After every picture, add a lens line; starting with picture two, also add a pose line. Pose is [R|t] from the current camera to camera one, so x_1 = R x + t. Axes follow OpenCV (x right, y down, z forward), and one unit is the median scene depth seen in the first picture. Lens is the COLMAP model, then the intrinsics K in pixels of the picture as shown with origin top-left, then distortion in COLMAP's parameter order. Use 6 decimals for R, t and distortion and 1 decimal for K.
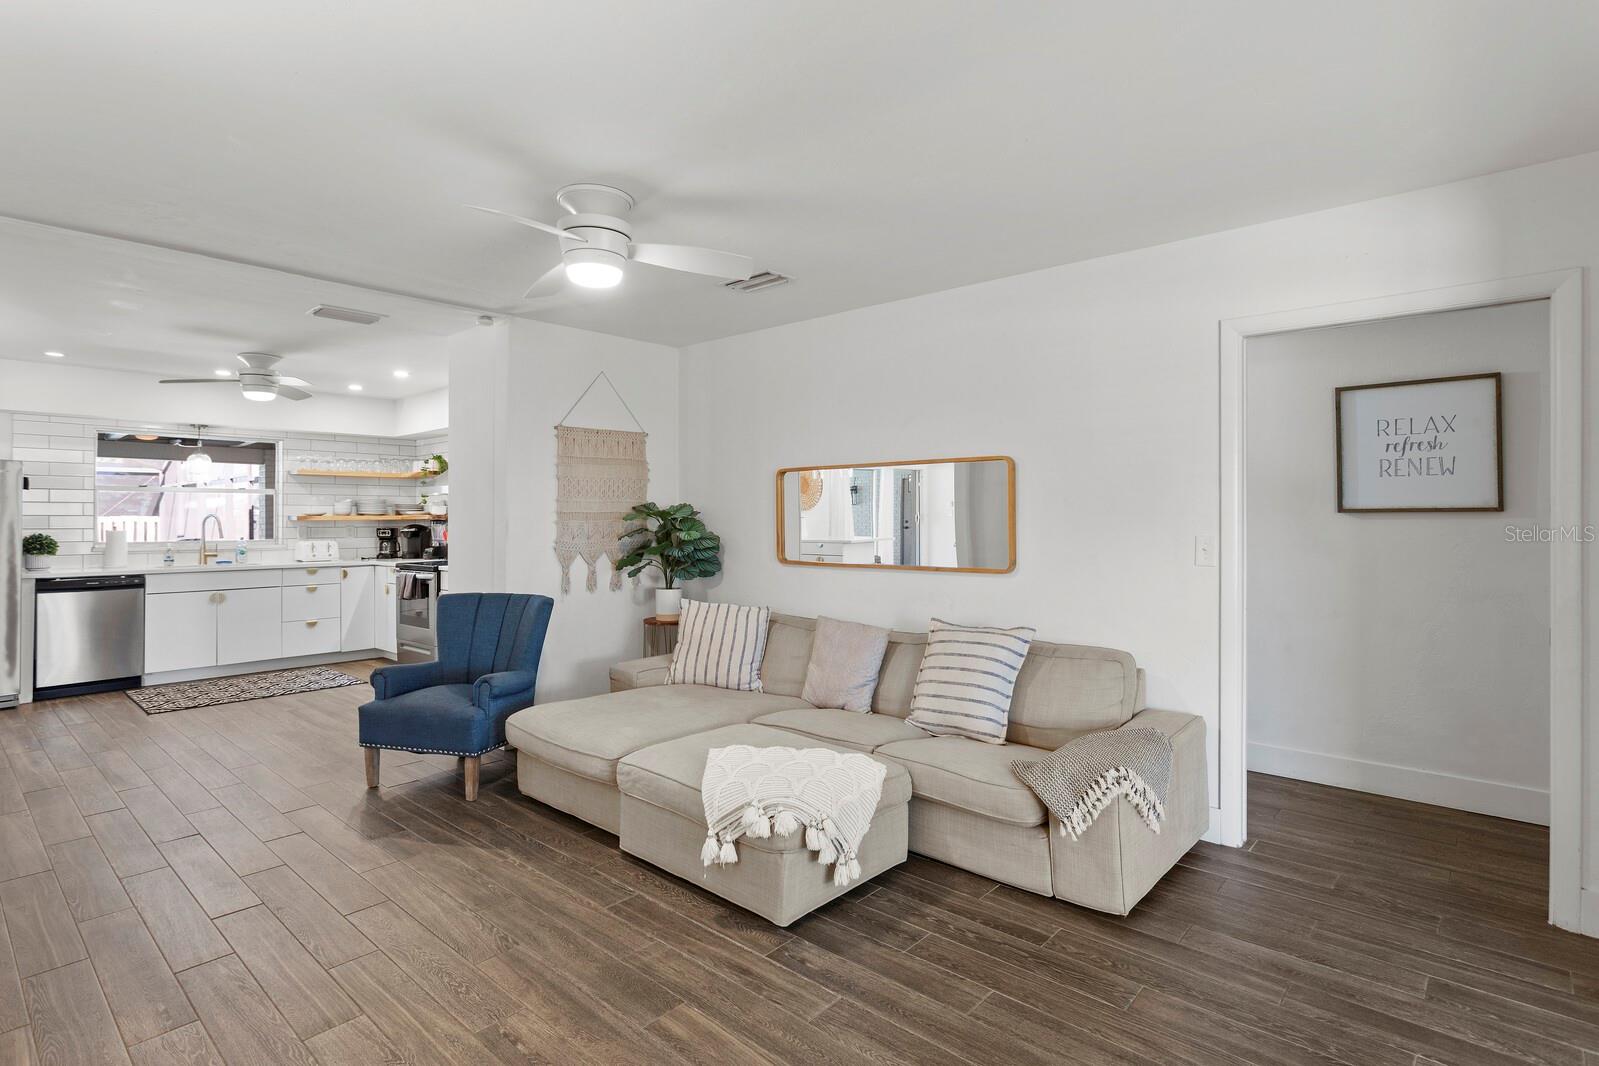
lens RADIAL K [[803.4, 0, 802.1], [0, 803.4, 510.3], [0, 0, 1]] dist [-0.000623, -0.000130]
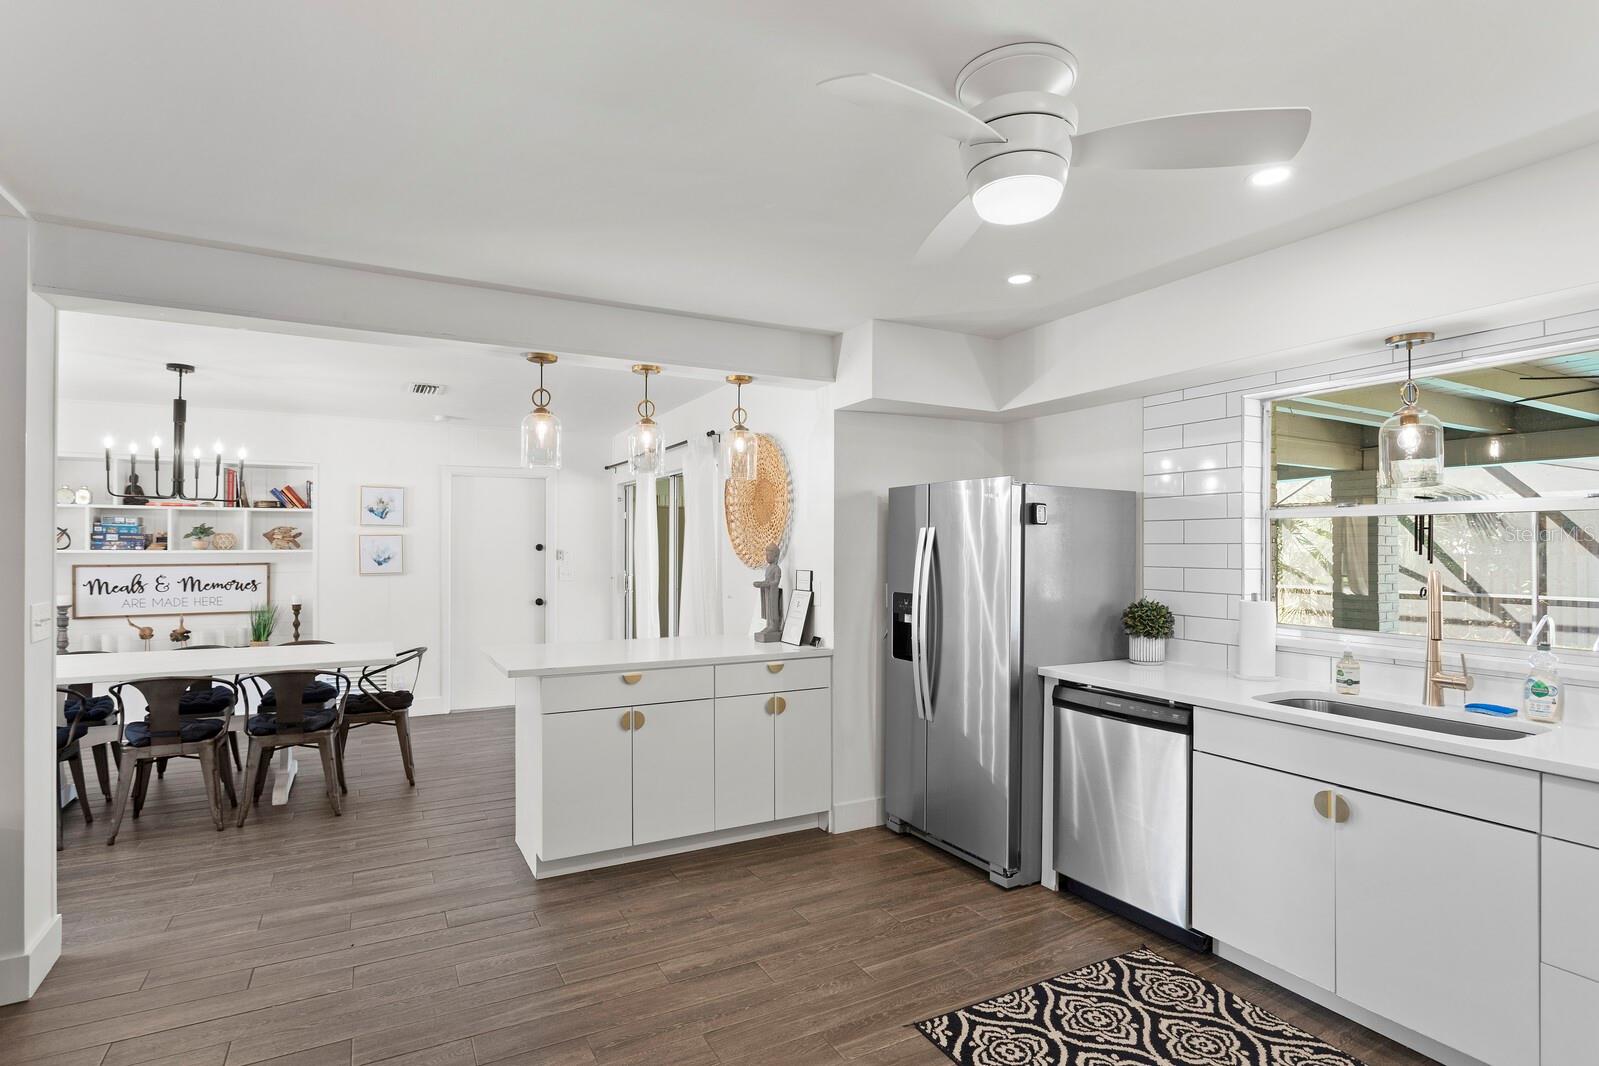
lens RADIAL K [[795.9, 0, 801.0], [0, 795.9, 548.9], [0, 0, 1]] dist [0.001241, 0.000375]
pose [[-0.327756, 0.000740, -0.944762, -0.268702], [0.003697, 0.999993, -0.000499, -0.005723], [0.944755, -0.003656, -0.327756, 0.763721]]
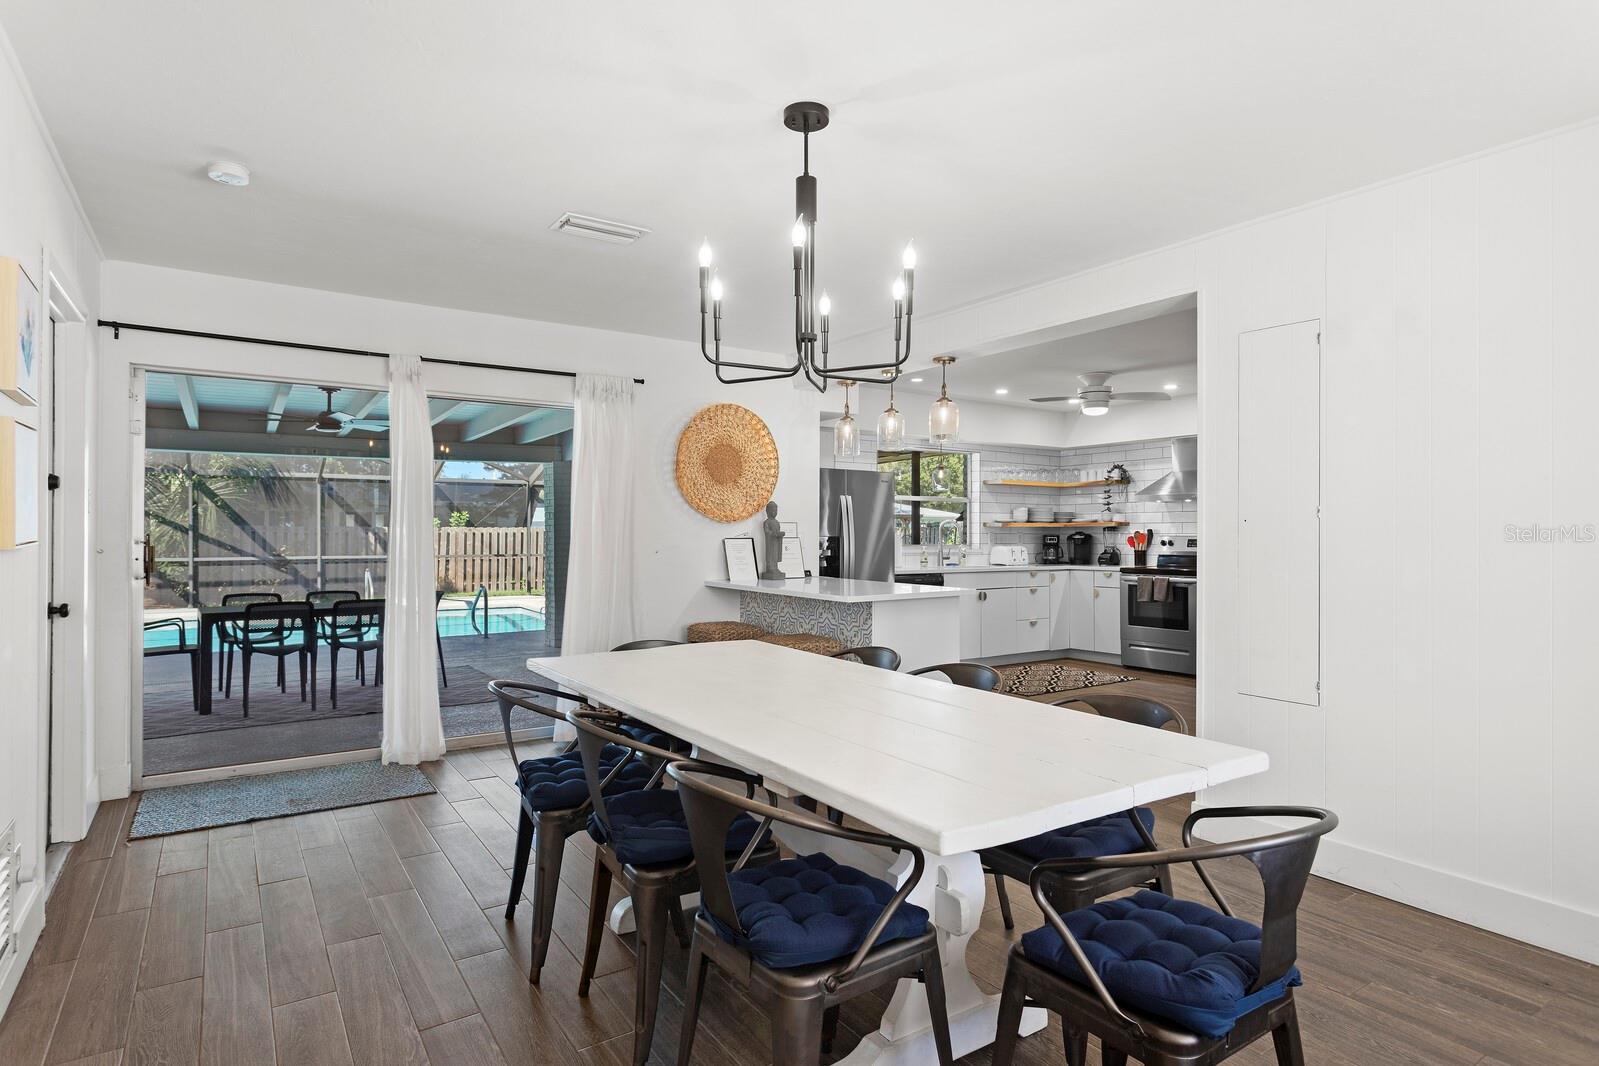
lens RADIAL K [[854.9, 0, 794.5], [0, 854.9, 525.9], [0, 0, 1]] dist [0.002782, 0.000456]
pose [[0.968951, 0.003348, -0.247231, -0.588242], [-0.003107, 0.999994, 0.001365, 0.010216], [0.247234, -0.000554, 0.968956, -0.170888]]
